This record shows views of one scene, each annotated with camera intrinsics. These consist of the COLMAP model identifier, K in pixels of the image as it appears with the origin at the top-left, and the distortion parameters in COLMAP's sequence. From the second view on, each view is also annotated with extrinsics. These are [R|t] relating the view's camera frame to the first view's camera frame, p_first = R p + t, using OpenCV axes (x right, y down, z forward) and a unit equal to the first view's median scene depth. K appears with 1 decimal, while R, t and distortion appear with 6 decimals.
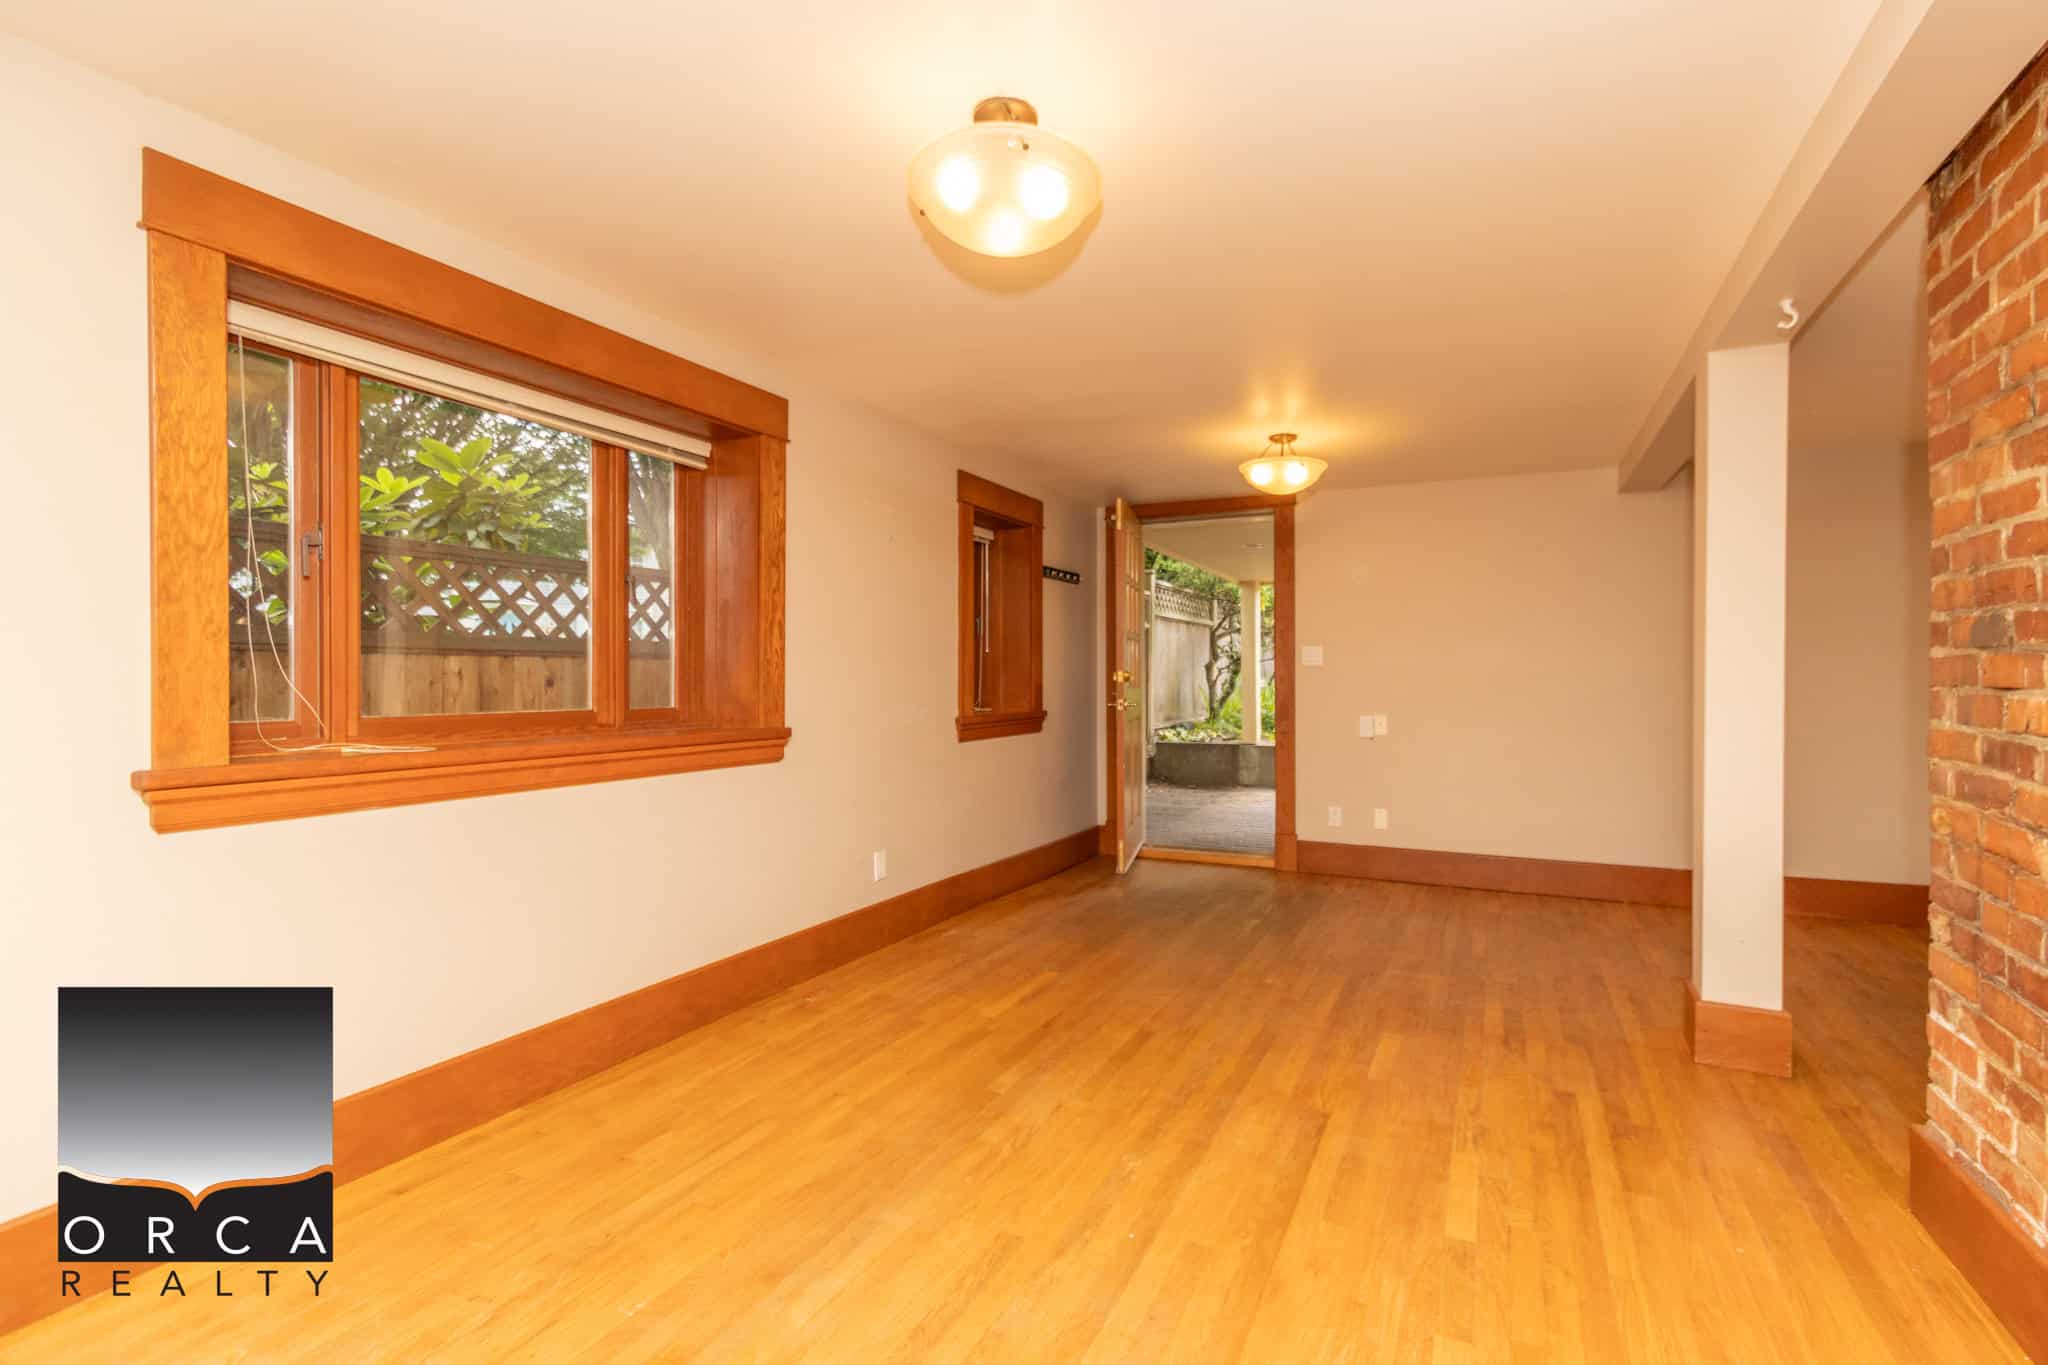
lens RADIAL K [[925.9, 0, 1060.4], [0, 925.9, 680.3], [0, 0, 1]] dist [-0.000351, -0.000291]
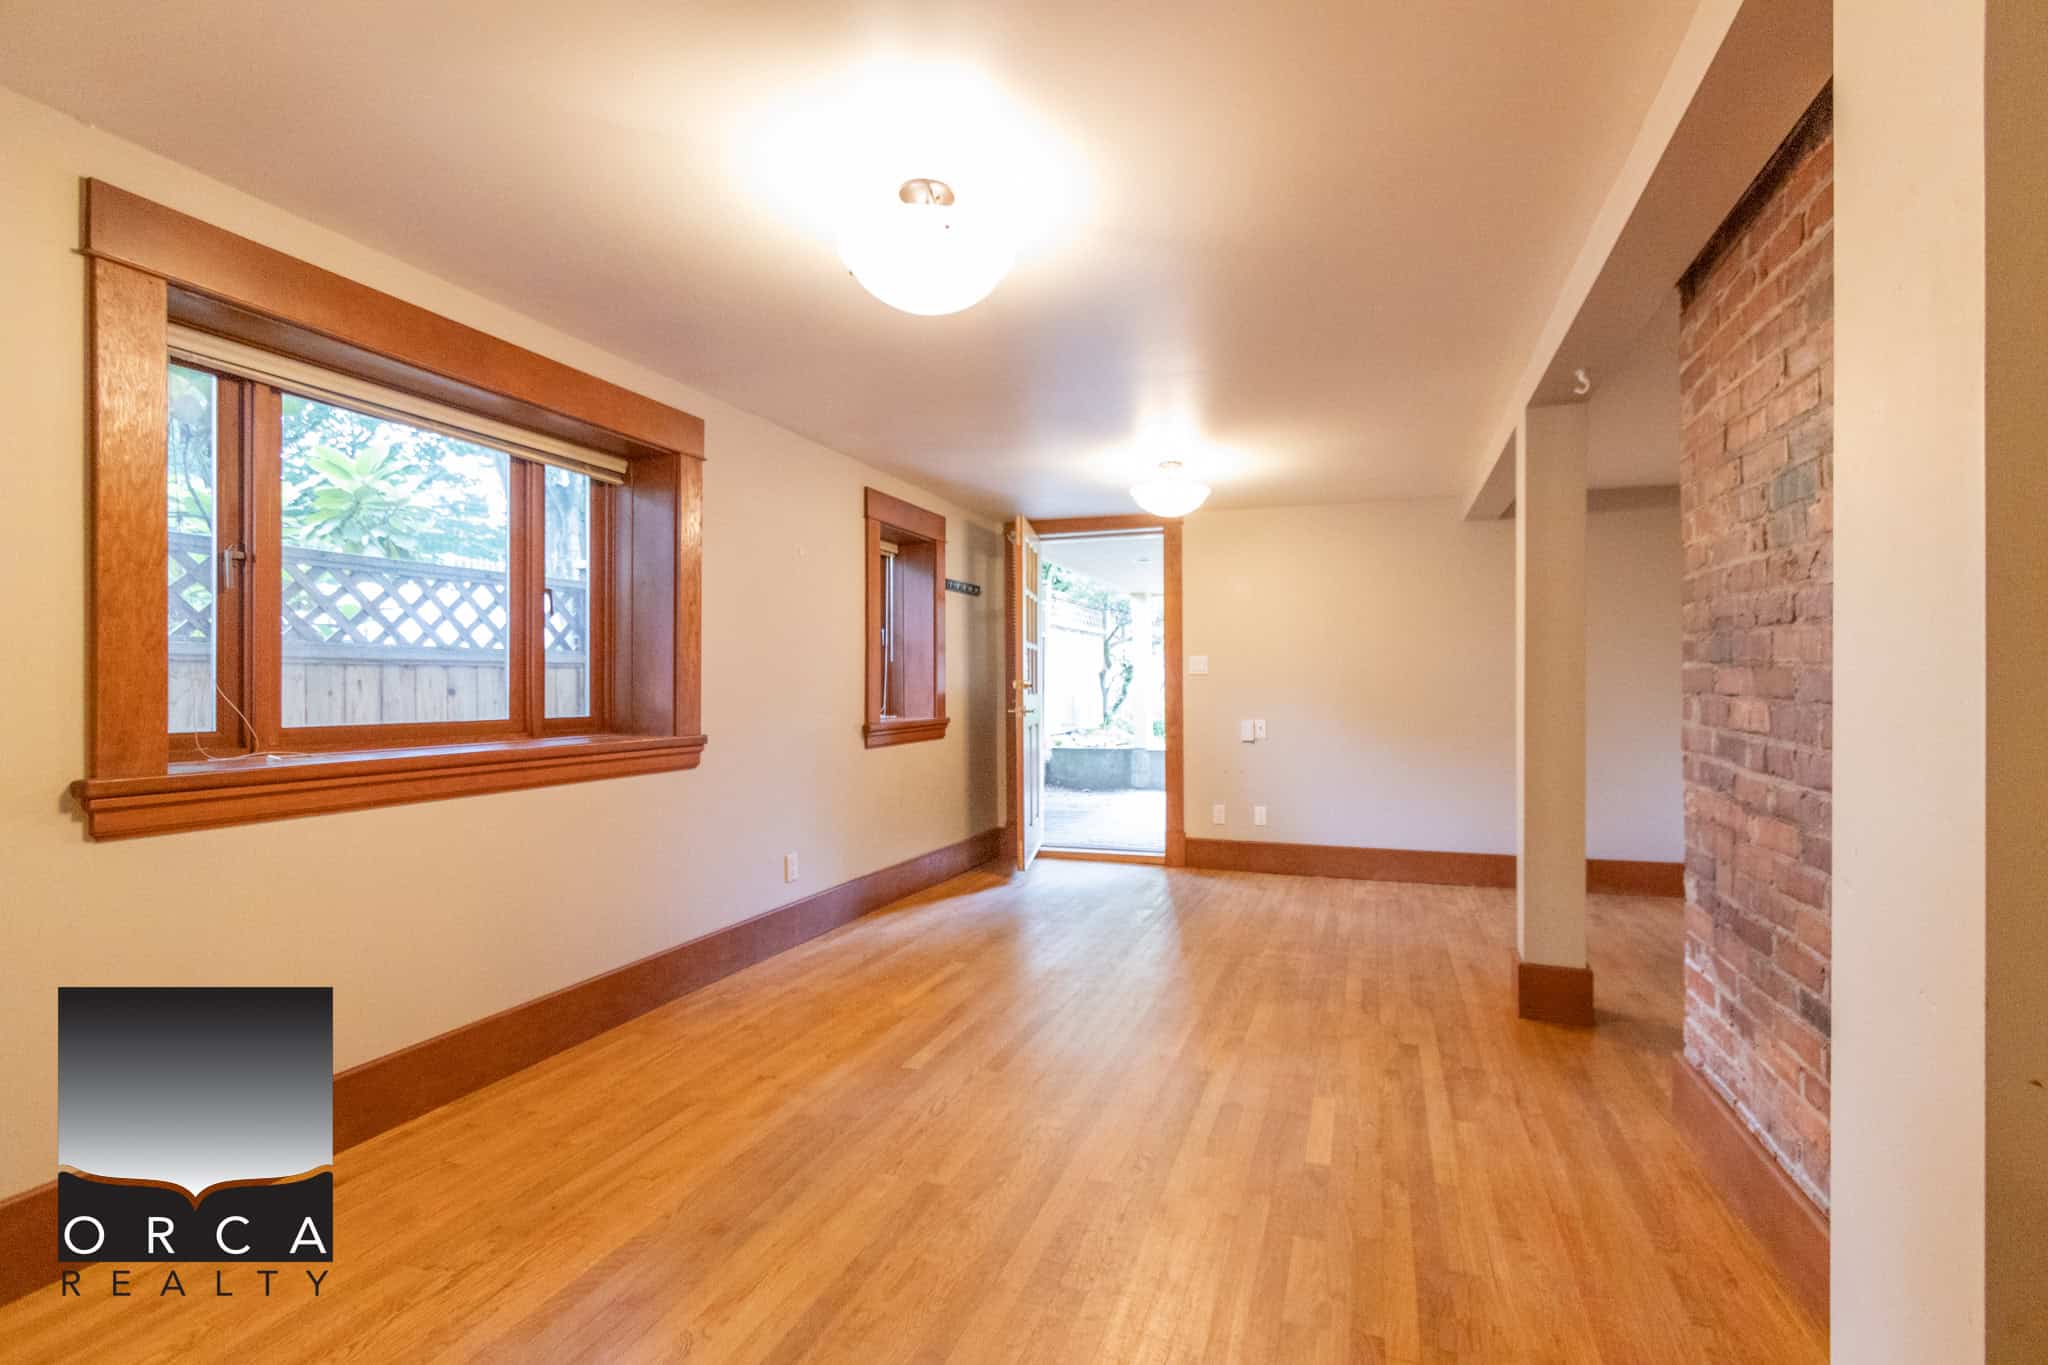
lens RADIAL K [[925.9, 0, 1060.4], [0, 925.9, 680.3], [0, 0, 1]] dist [-0.000351, -0.000291]
pose [[0.993472, -0.000864, 0.114074, -0.018067], [0.001737, 0.999970, -0.007554, -0.002001], [-0.114064, 0.007703, 0.993444, -0.093028]]
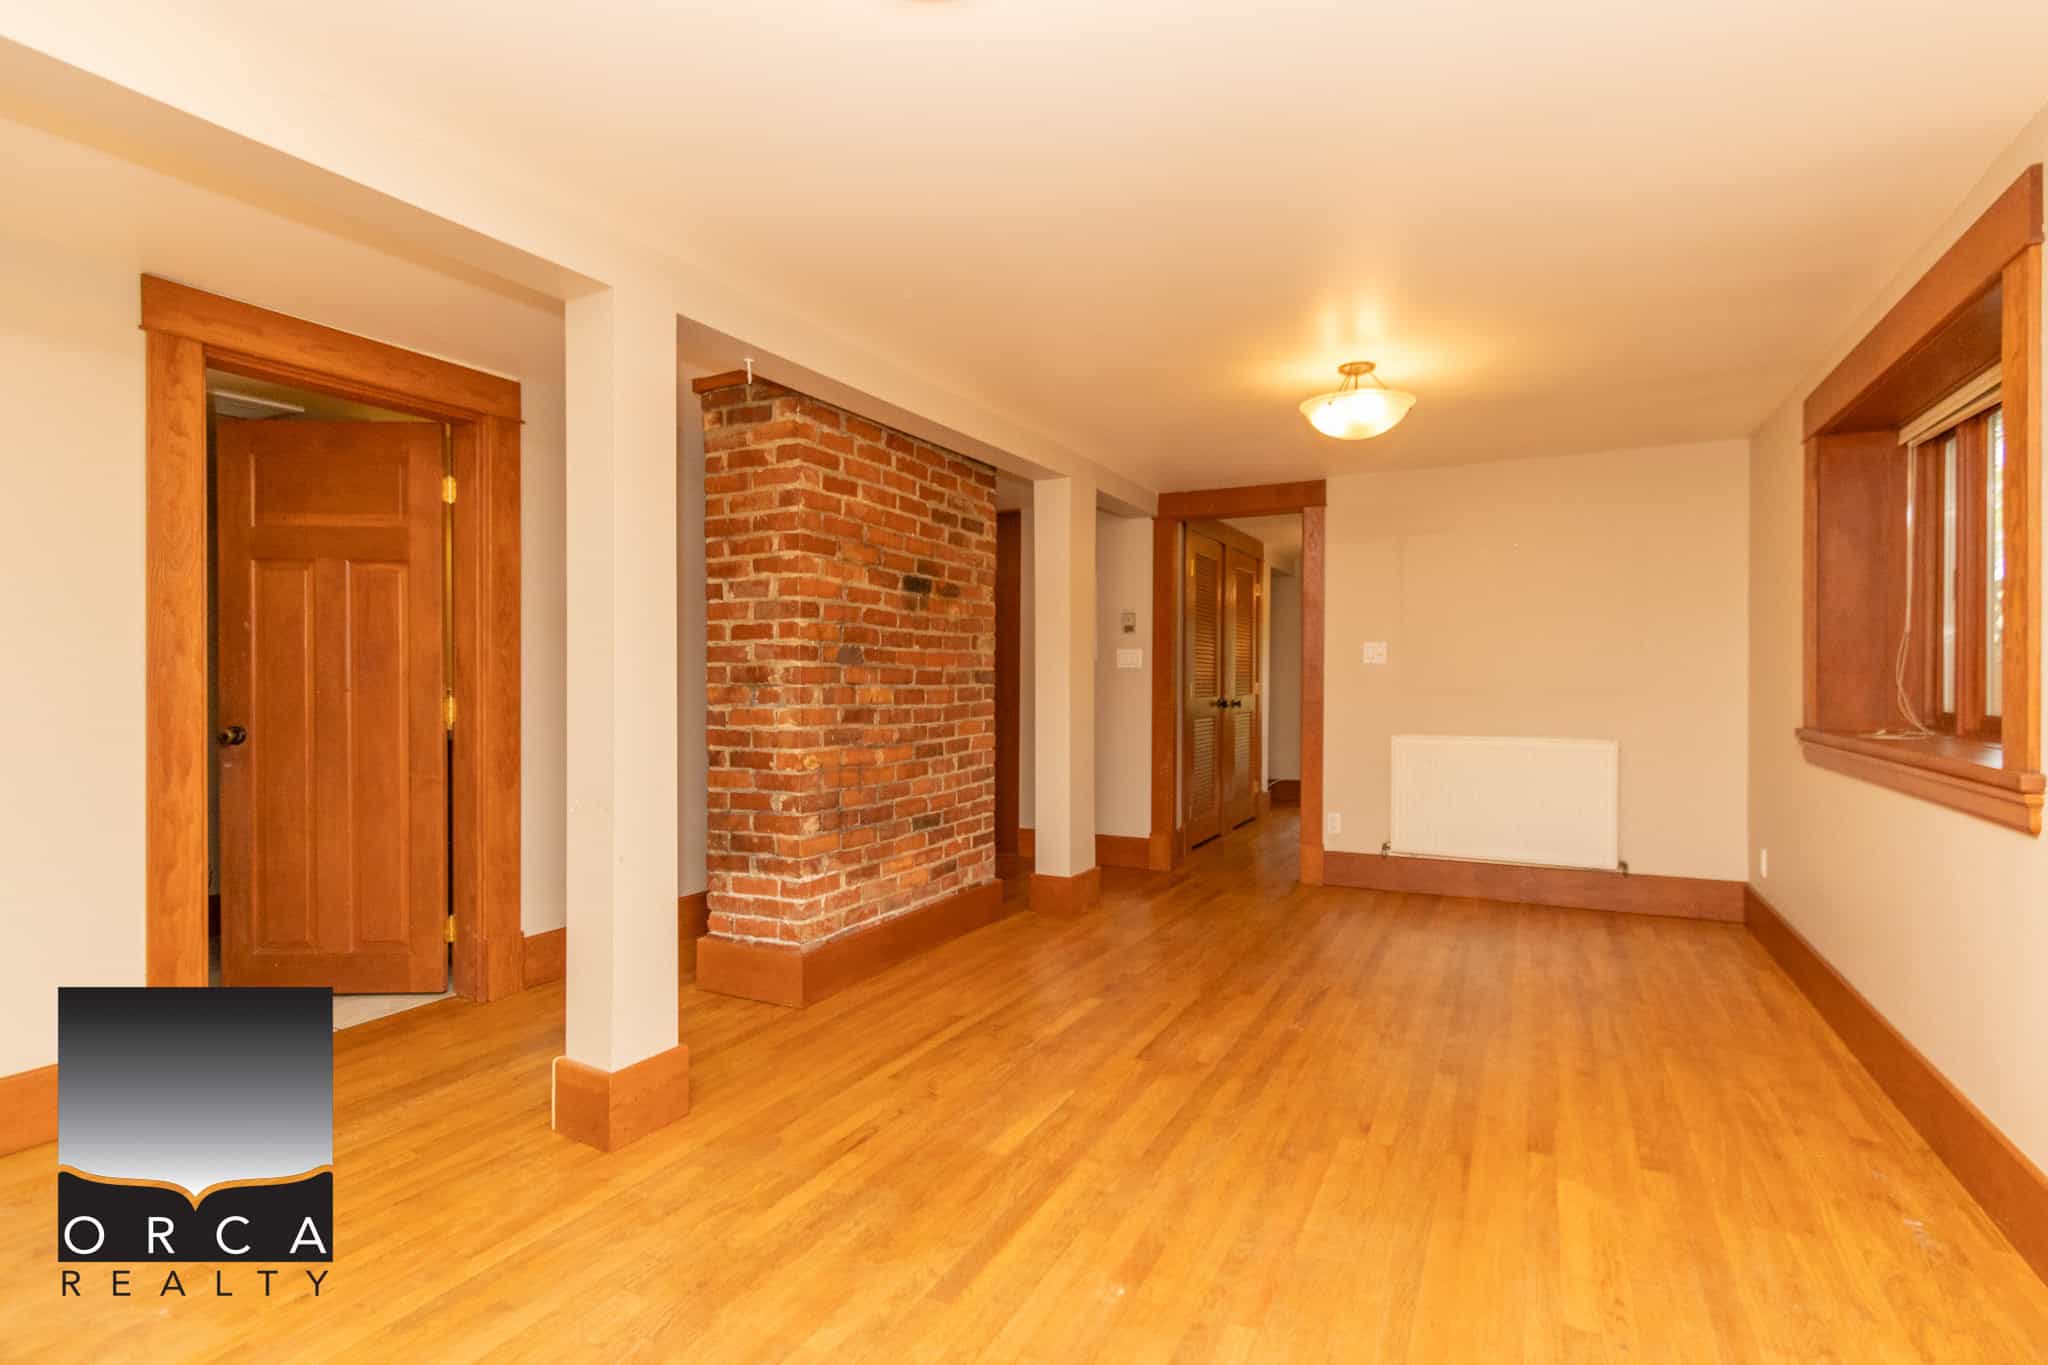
lens RADIAL K [[925.9, 0, 1060.4], [0, 925.9, 680.3], [0, 0, 1]] dist [-0.000351, -0.000291]
pose [[-0.999474, 0.000955, 0.032425, 0.298374], [0.001317, 0.999937, 0.011159, -0.012523], [-0.032412, 0.011196, -0.999412, 1.854475]]
